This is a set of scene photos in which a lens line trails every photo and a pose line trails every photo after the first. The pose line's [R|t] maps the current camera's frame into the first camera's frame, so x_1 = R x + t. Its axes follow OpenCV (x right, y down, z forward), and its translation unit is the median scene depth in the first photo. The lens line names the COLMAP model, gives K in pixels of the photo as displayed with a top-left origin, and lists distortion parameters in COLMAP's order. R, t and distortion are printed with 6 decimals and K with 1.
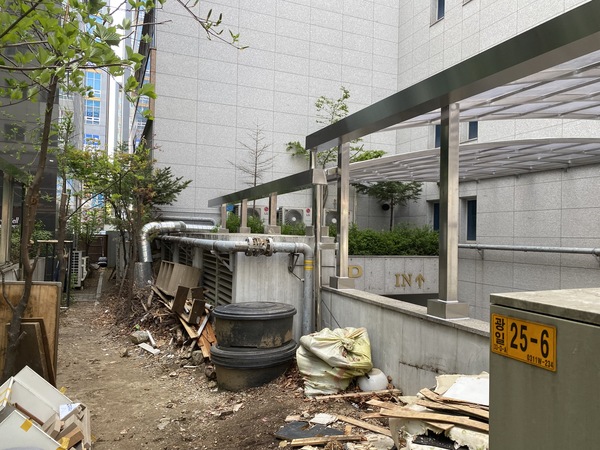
lens RADIAL K [[457.9, 0, 299.1], [0, 457.9, 224.3], [0, 0, 1]] dist [-0.005452, -0.000591]
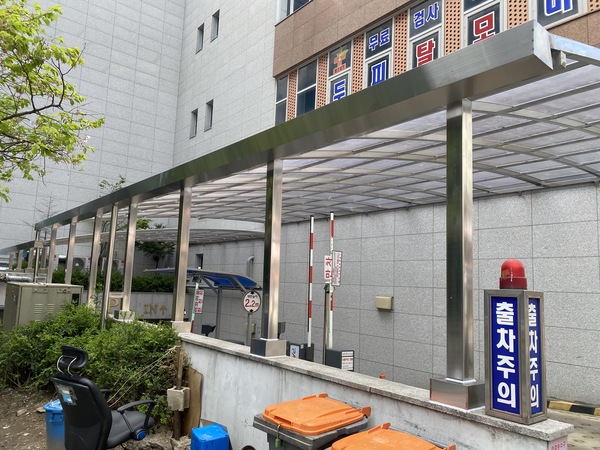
lens RADIAL K [[457.9, 0, 300.9], [0, 457.9, 227.3], [0, 0, 1]] dist [-0.005452, -0.000591]
pose [[0.957170, 0.060043, 0.283233, 0.253312], [-0.031978, 0.994199, -0.102693, -0.003628], [-0.287756, 0.089238, 0.953537, -0.555381]]
